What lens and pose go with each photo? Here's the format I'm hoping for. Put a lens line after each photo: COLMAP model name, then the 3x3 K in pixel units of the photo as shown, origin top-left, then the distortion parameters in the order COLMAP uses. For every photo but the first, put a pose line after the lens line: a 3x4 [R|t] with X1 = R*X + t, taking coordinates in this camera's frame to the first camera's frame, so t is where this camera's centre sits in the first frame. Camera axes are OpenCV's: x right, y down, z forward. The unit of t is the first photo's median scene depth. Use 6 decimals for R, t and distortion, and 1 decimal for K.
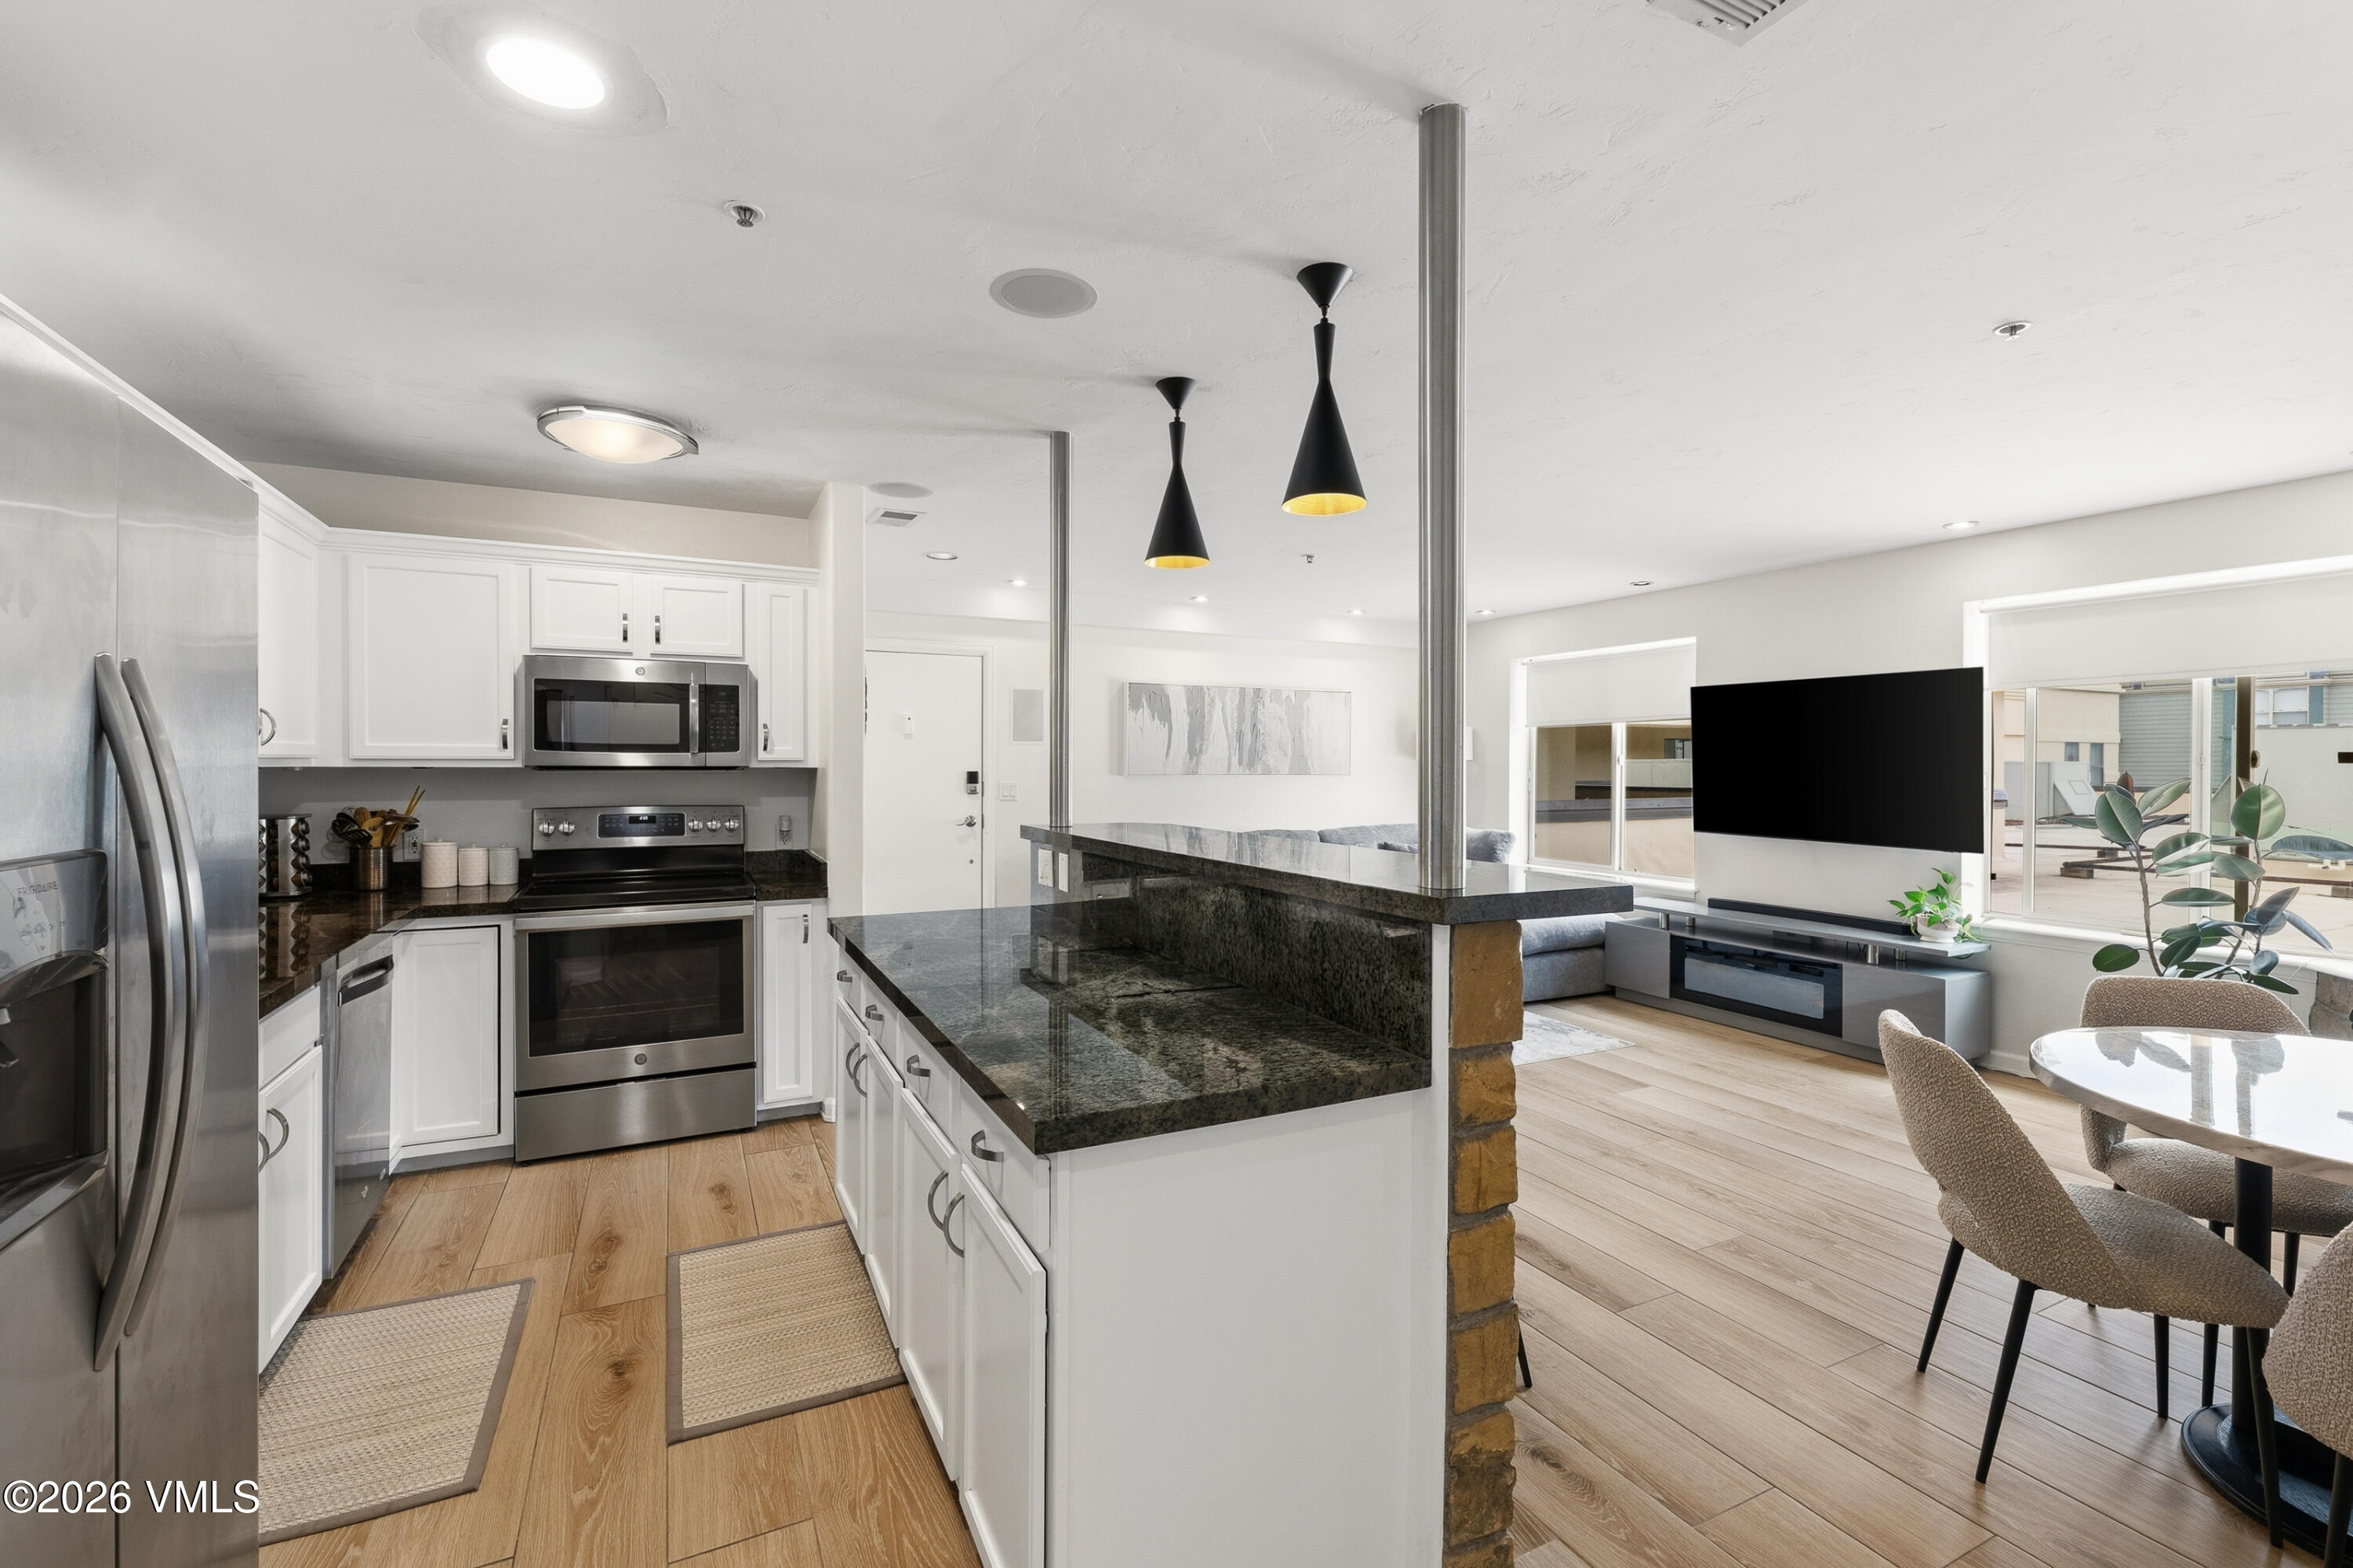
lens RADIAL K [[1005.8, 0, 1164.5], [0, 1005.8, 775.7], [0, 0, 1]] dist [-0.003007, -0.000513]
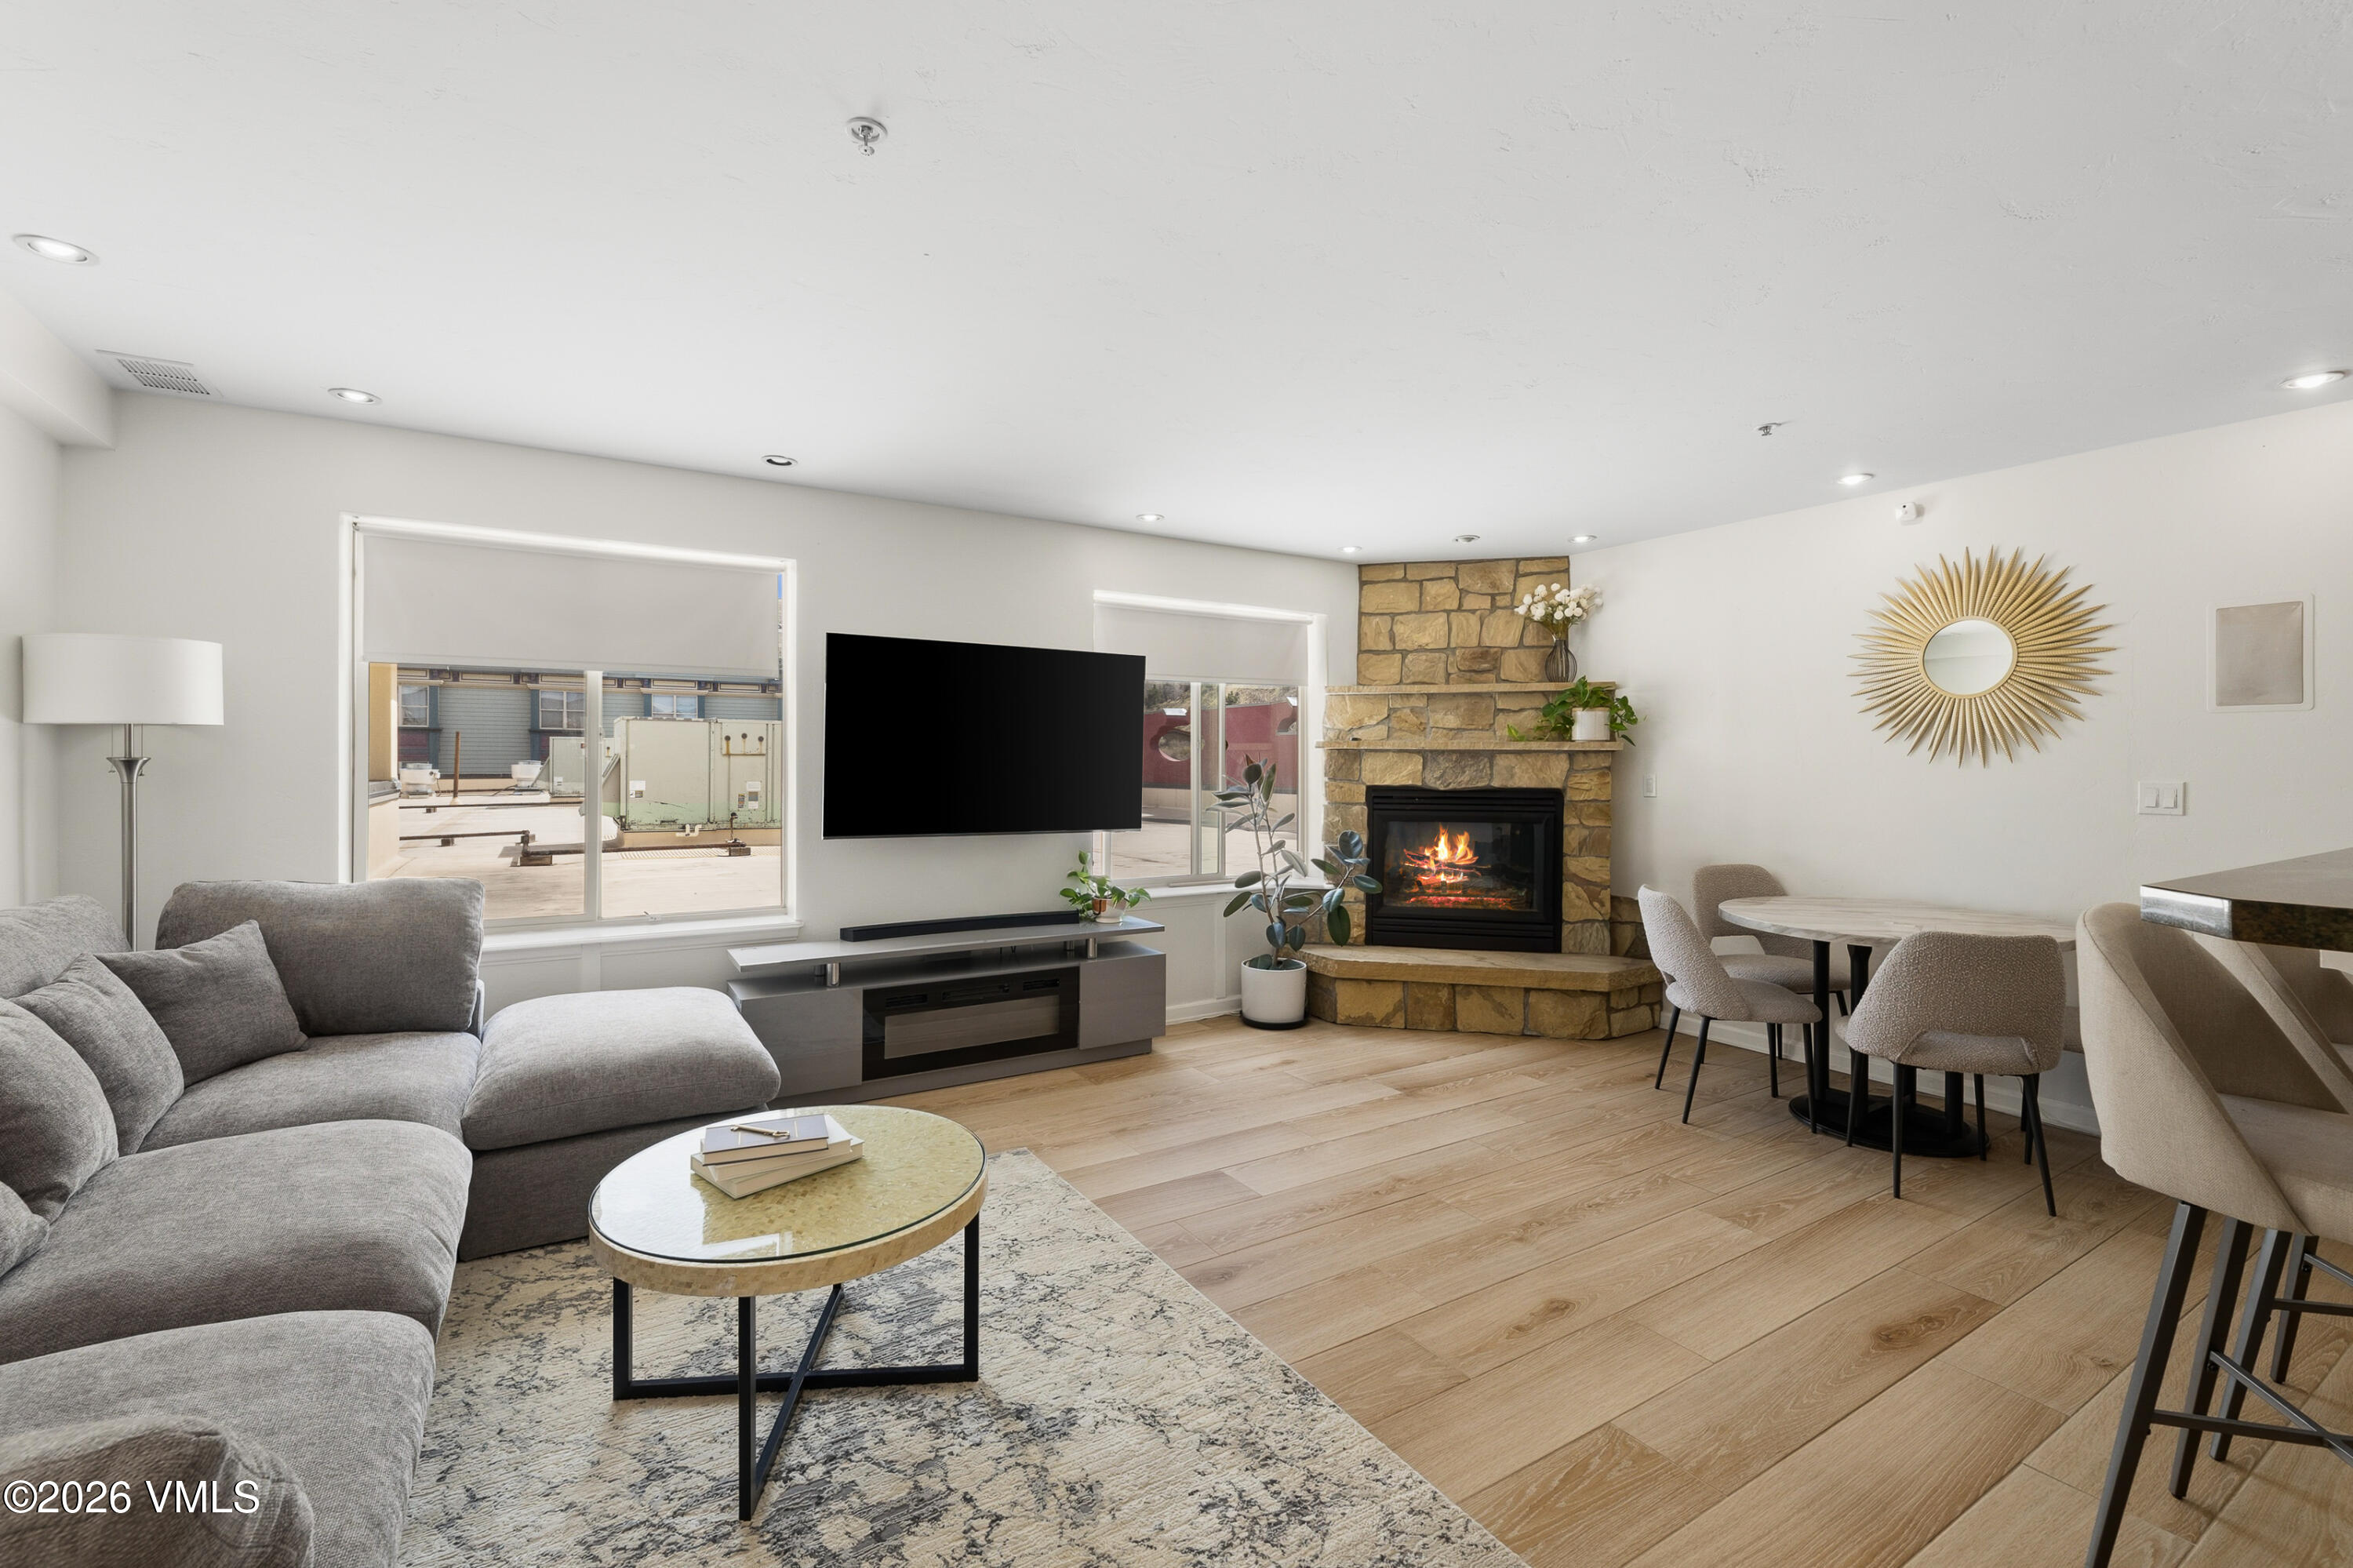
lens RADIAL K [[998.8, 0, 1170.9], [0, 998.8, 762.7], [0, 0, 1]] dist [0.001915, 0.000632]
pose [[-0.093586, -0.004625, 0.995600, -0.269048], [0.005758, 0.999970, 0.005187, 0.000208], [-0.995595, 0.006218, -0.093557, 1.170972]]
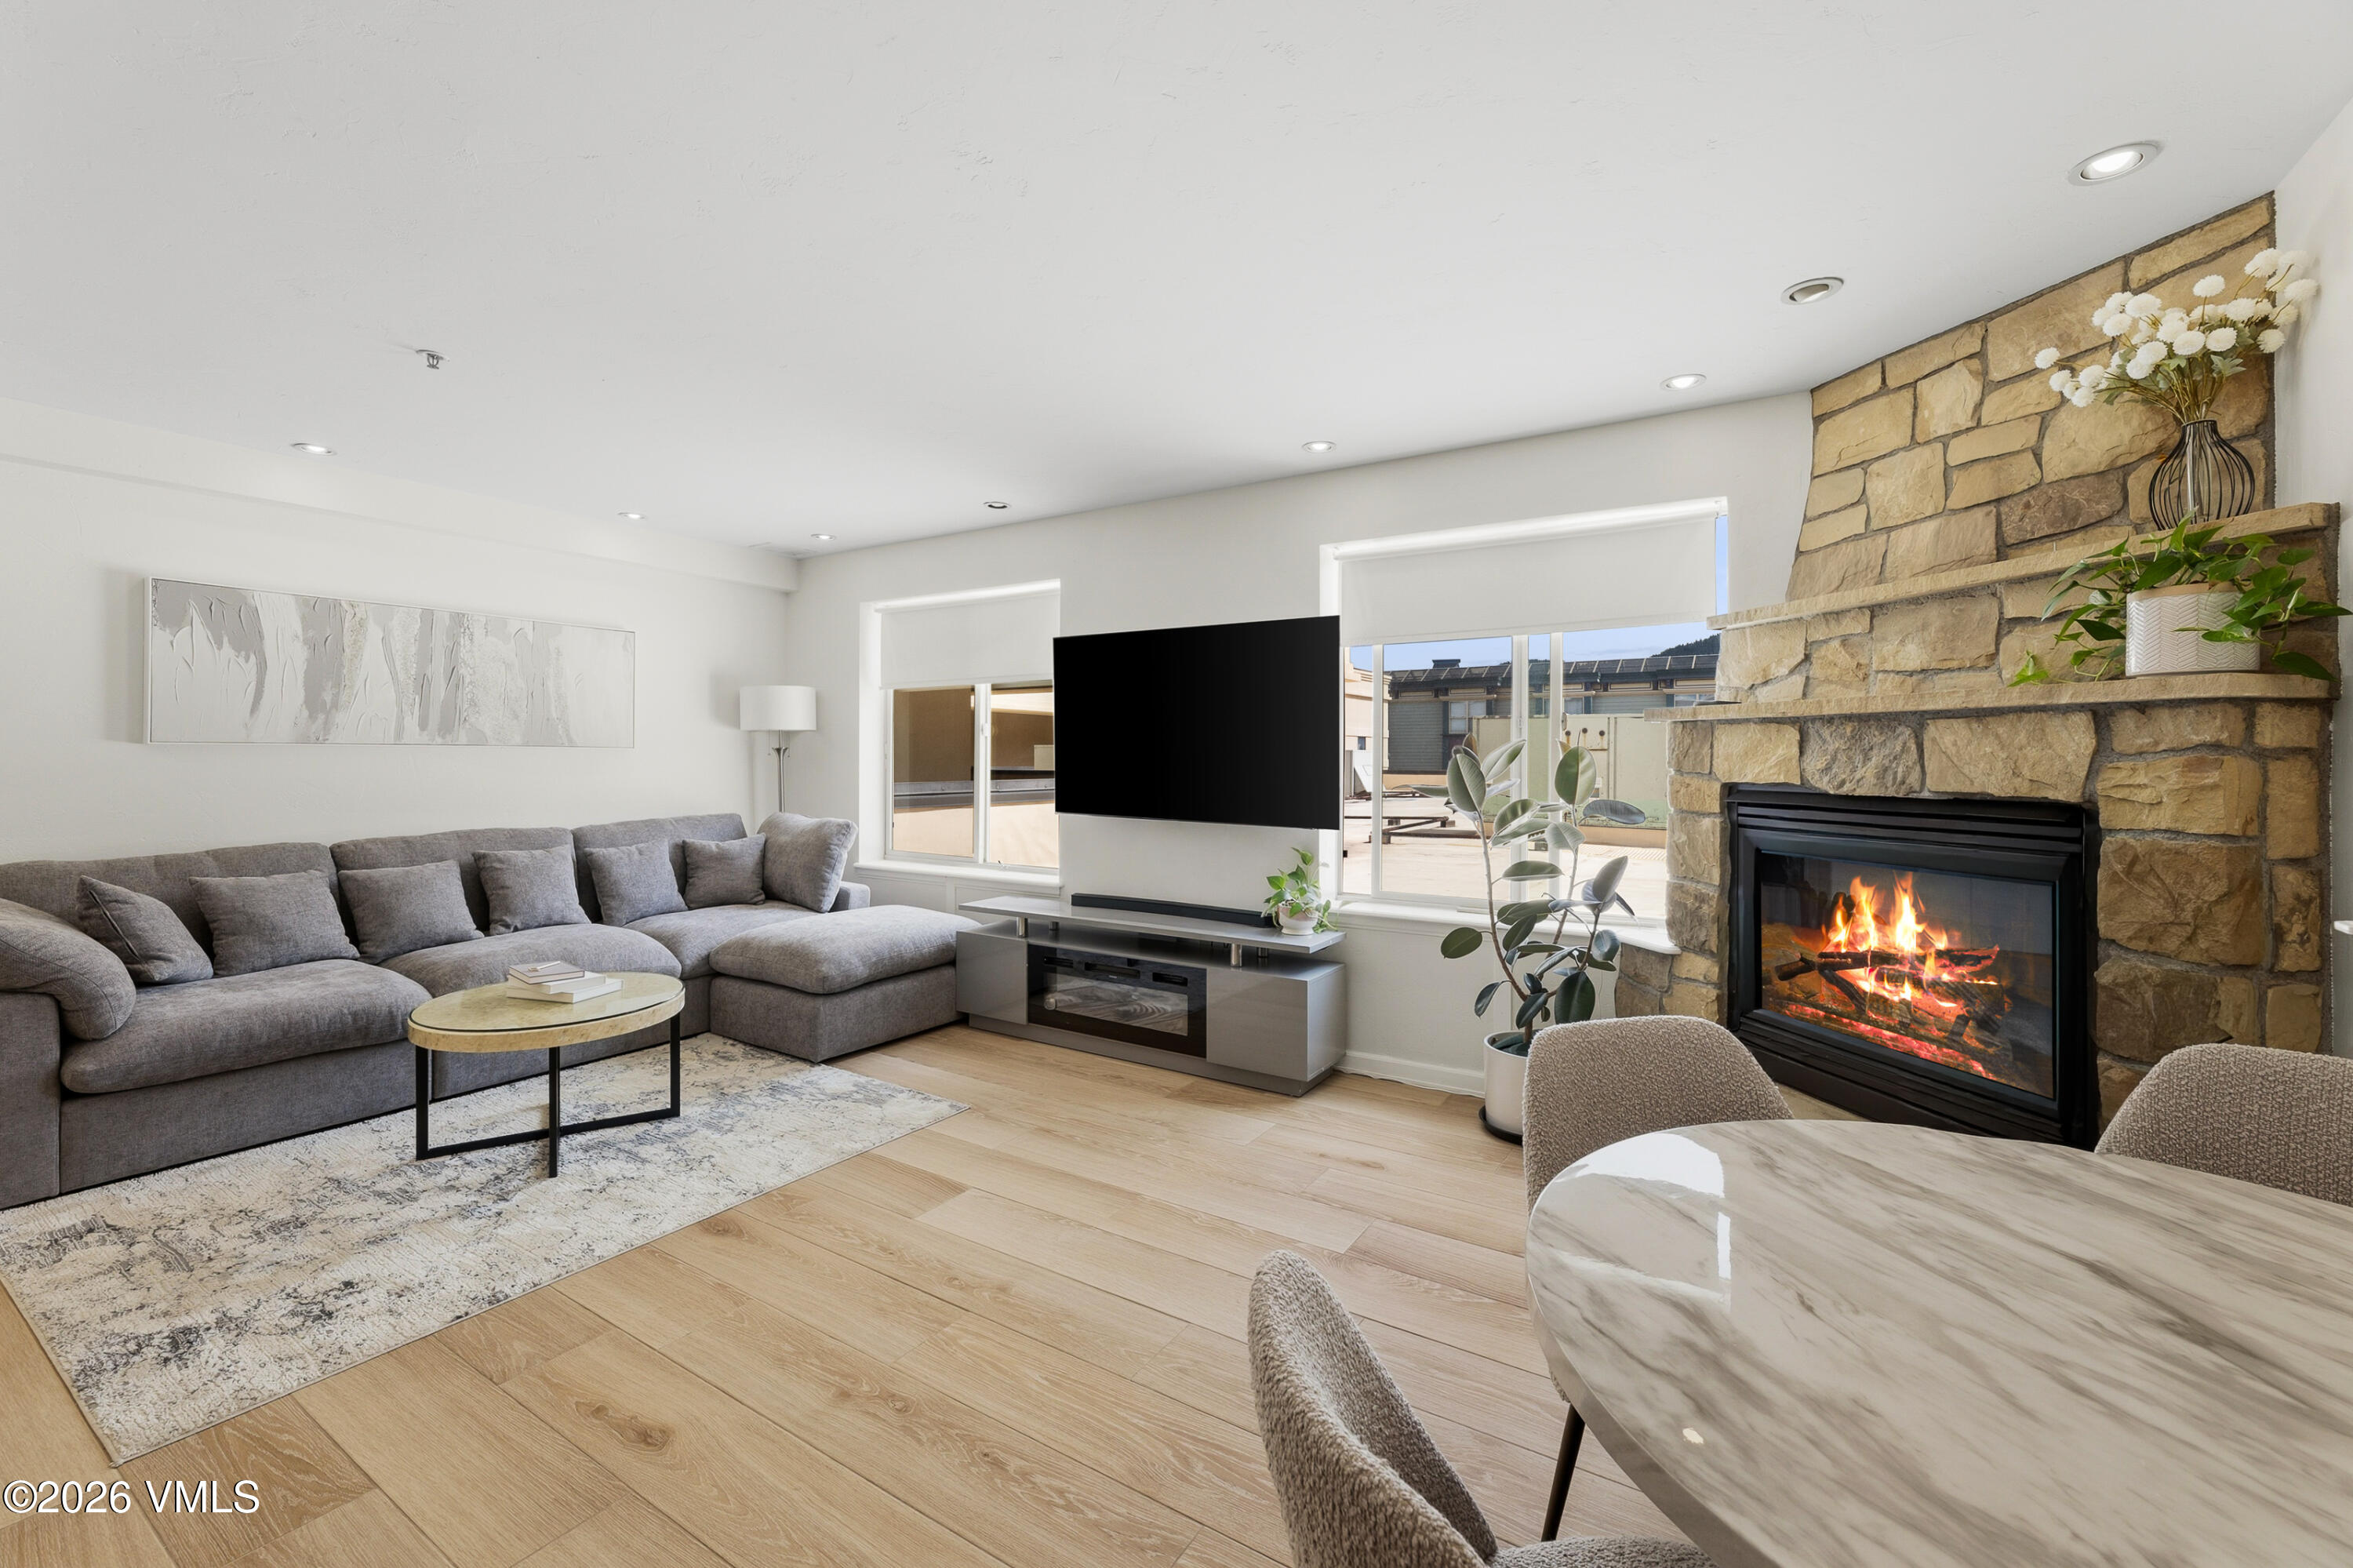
lens RADIAL K [[975.8, 0, 1163.4], [0, 975.8, 760.3], [0, 0, 1]] dist [-0.000340, 0.000383]
pose [[0.858246, -0.000844, 0.513238, 0.272849], [0.003842, 0.999981, -0.004782, 0.023018], [-0.513224, 0.006076, 0.858233, 0.384229]]
